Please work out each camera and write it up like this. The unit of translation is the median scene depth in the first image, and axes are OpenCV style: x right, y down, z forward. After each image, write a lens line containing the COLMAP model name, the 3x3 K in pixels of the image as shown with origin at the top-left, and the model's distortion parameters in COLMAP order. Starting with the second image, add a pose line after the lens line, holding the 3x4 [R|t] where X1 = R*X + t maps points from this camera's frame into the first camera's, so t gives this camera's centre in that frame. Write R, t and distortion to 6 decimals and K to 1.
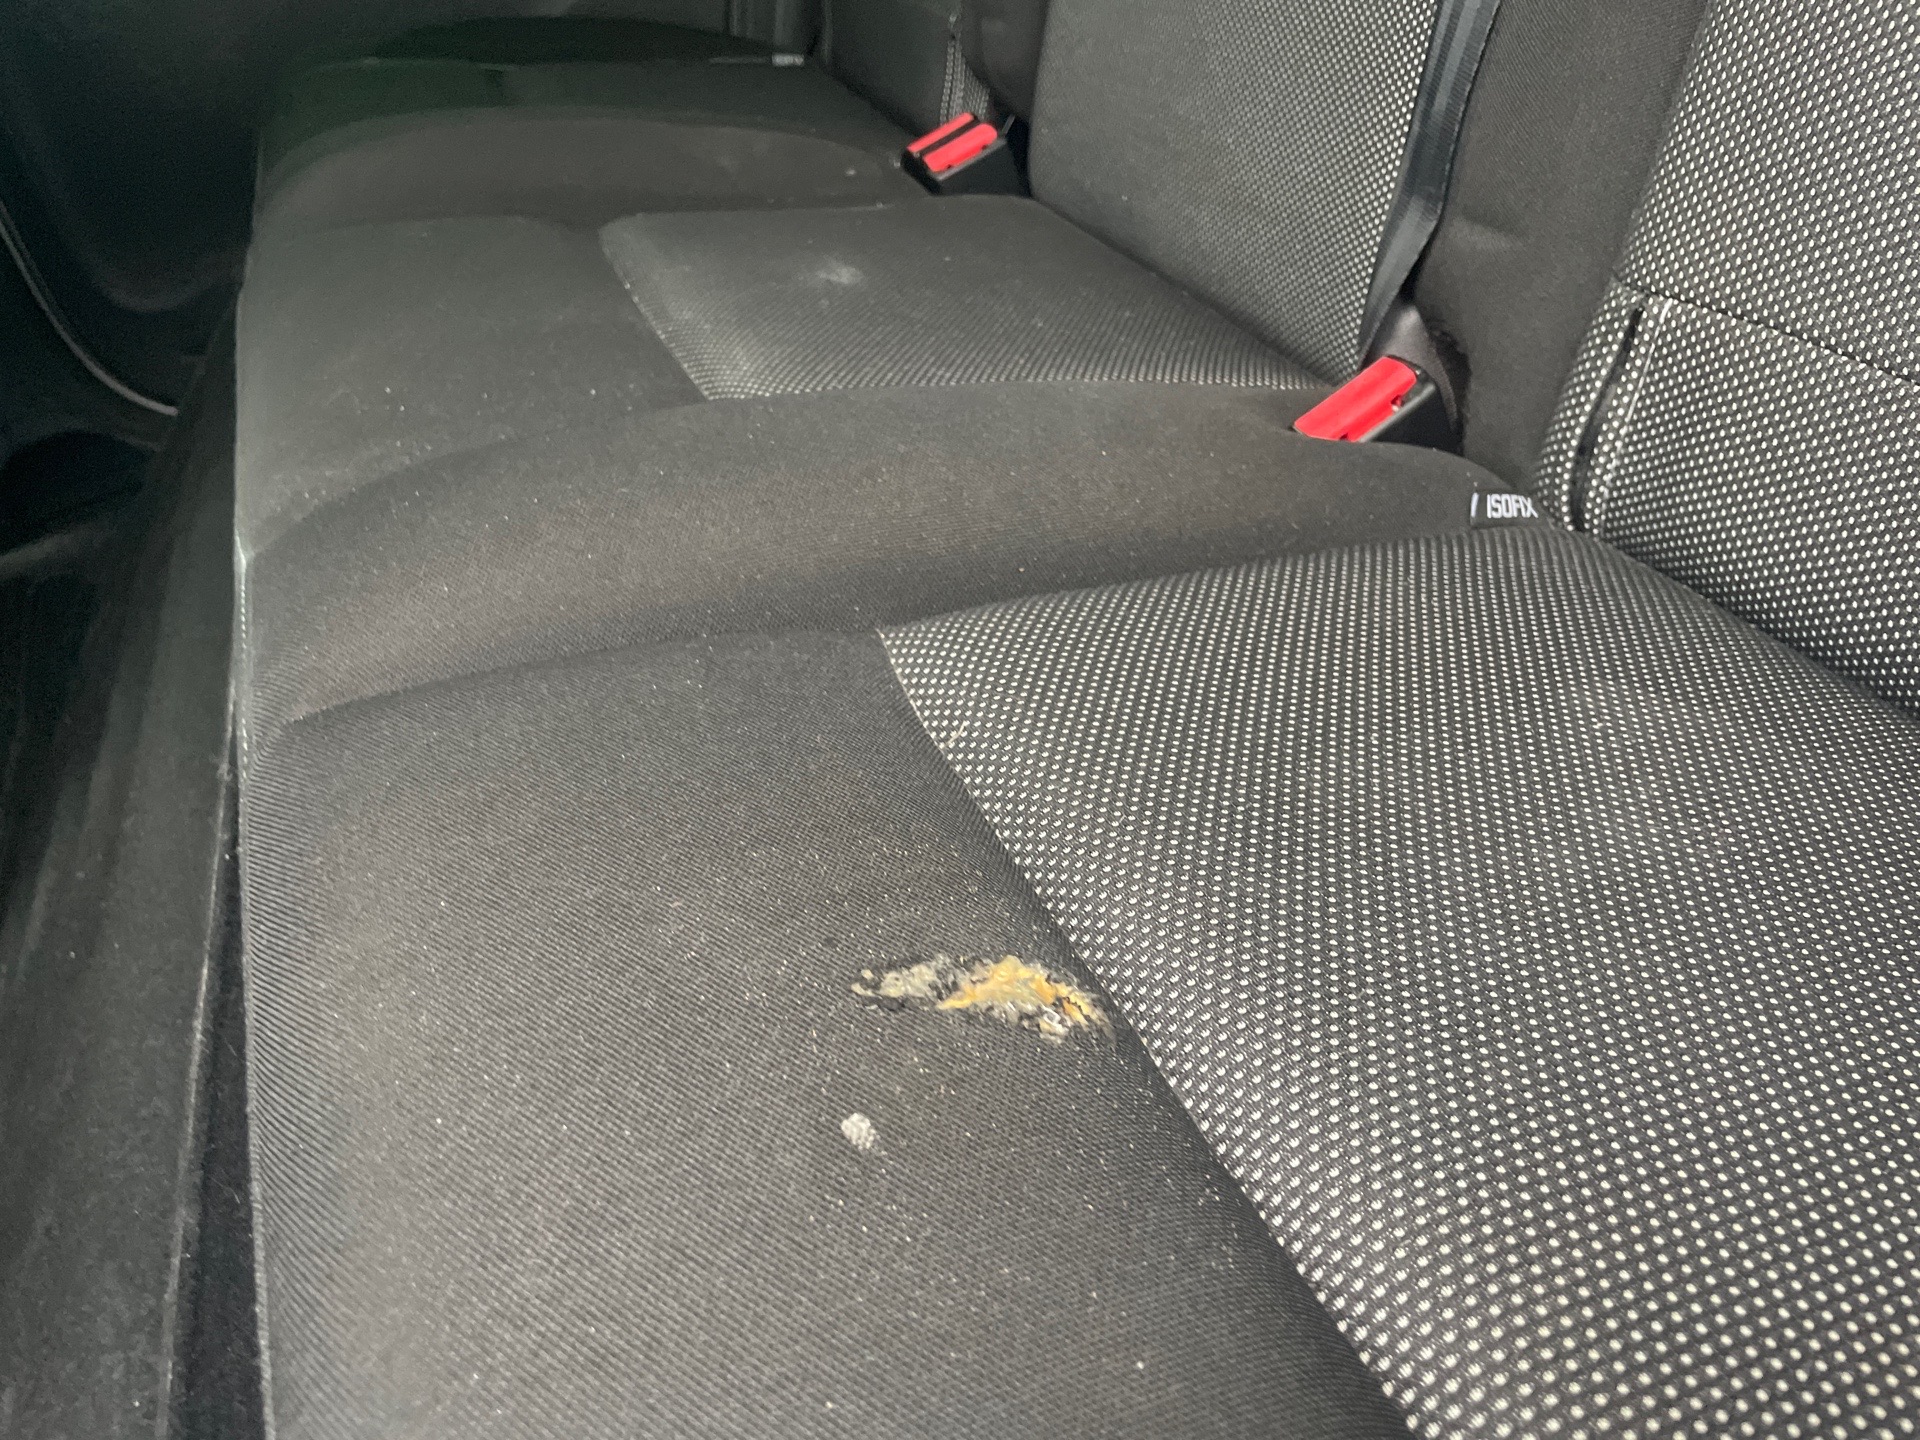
lens RADIAL K [[1449.8, 0, 963.8], [0, 1449.8, 727.6], [0, 0, 1]] dist [0.083465, -0.109146]
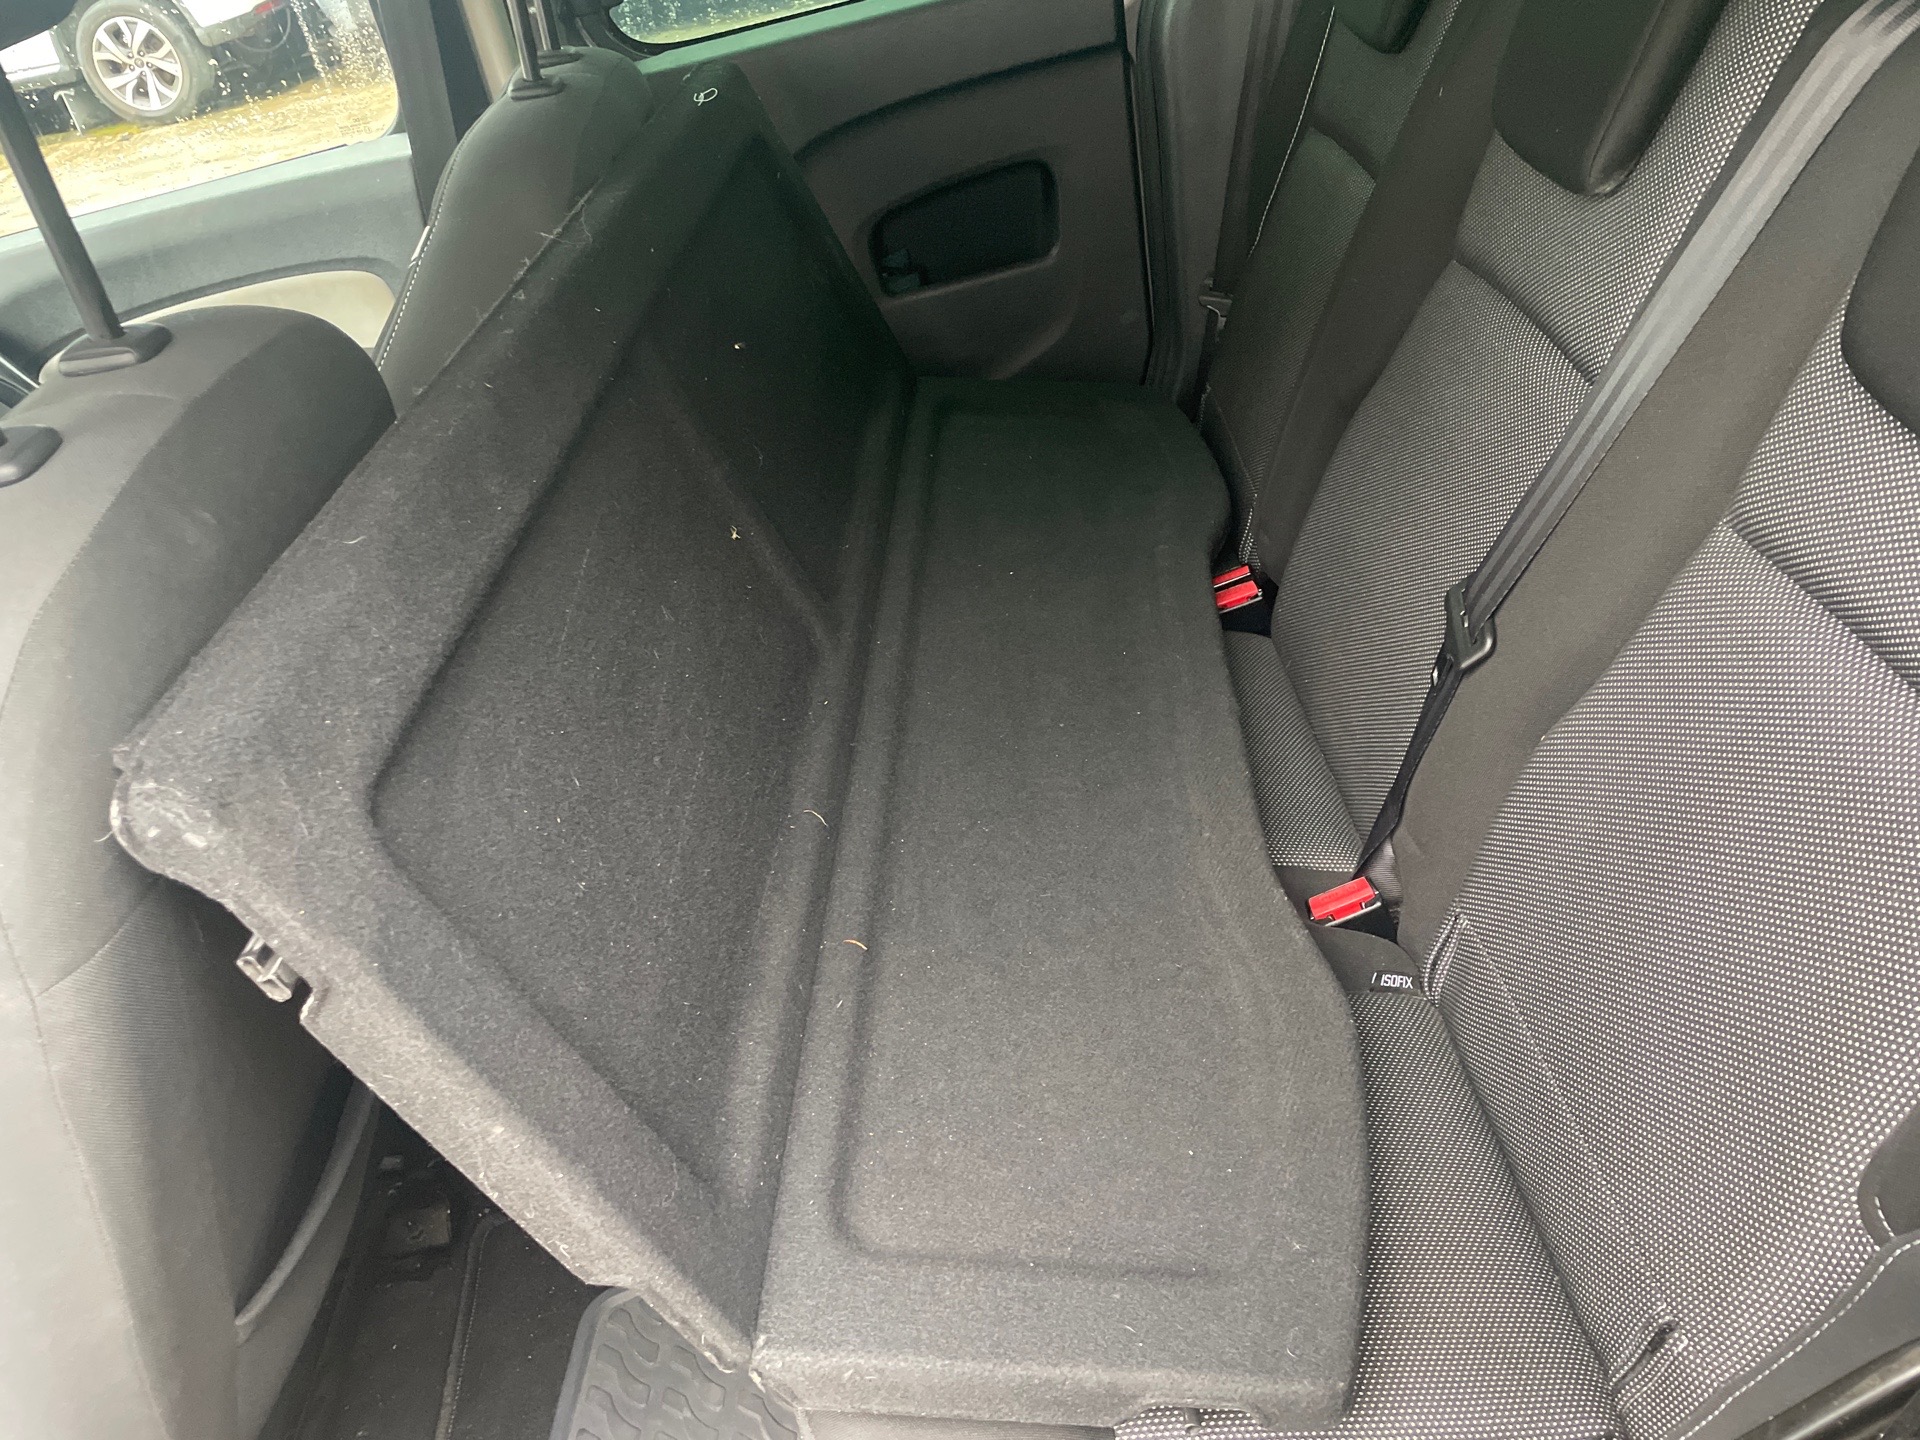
lens RADIAL K [[1449.8, 0, 951.7], [0, 1449.8, 723.2], [0, 0, 1]] dist [0.083465, -0.109146]
pose [[0.944025, 0.198374, -0.263562, 0.298028], [-0.194934, 0.980024, 0.039417, -0.517608], [0.266116, 0.014167, 0.963837, -1.202897]]
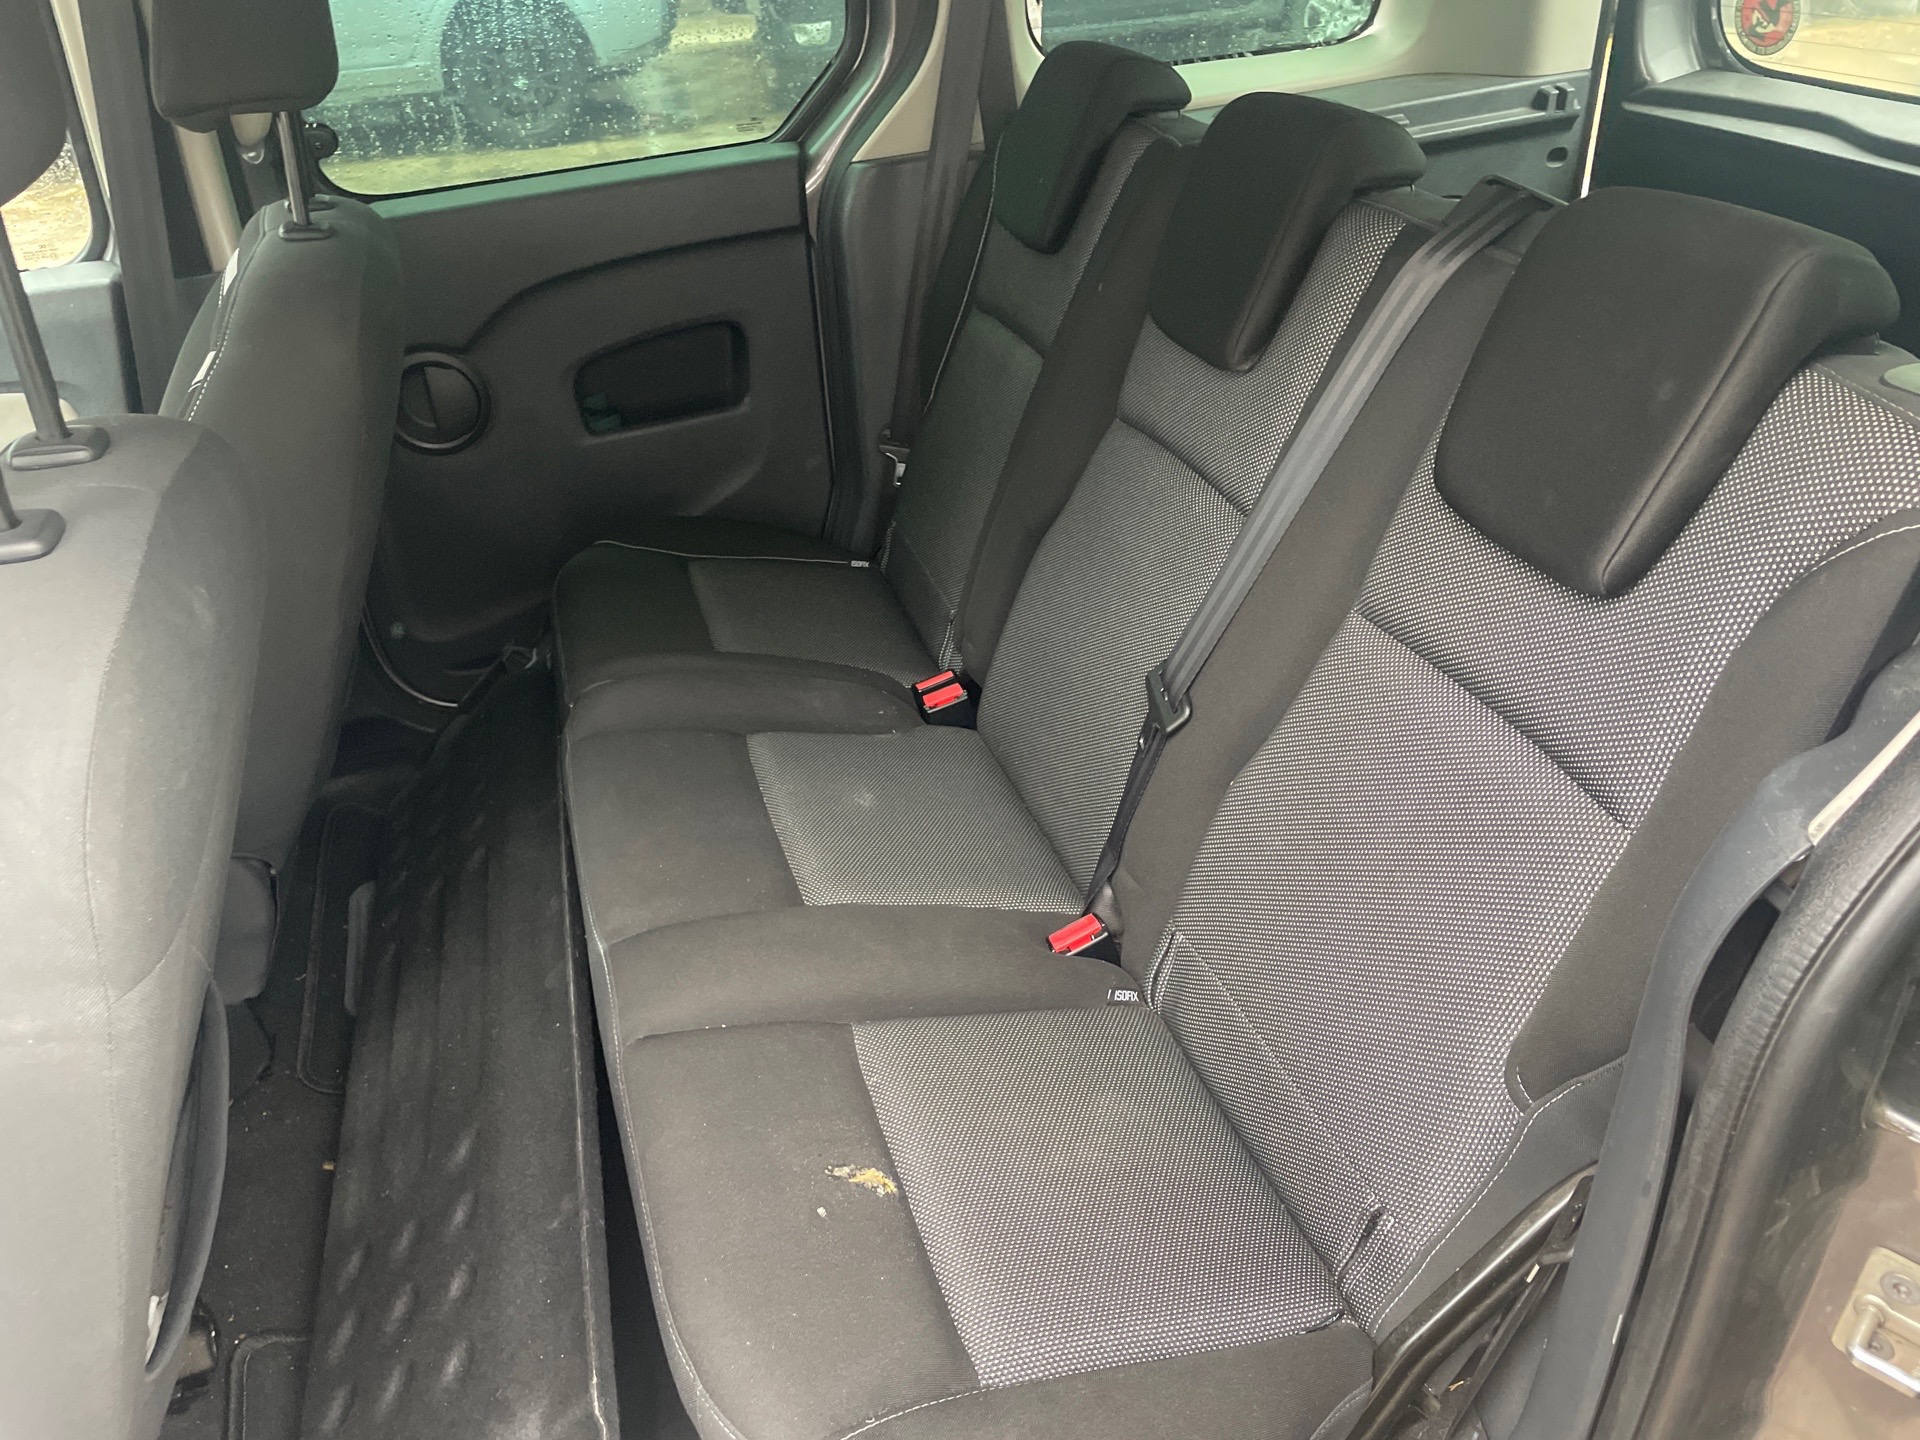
lens RADIAL K [[1449.8, 0, 951.4], [0, 1449.8, 717.1], [0, 0, 1]] dist [0.083465, -0.109146]
pose [[0.989078, 0.147057, -0.009993, 0.059288], [-0.147245, 0.982724, -0.112131, -0.331593], [-0.006669, 0.112378, 0.993643, -1.590368]]
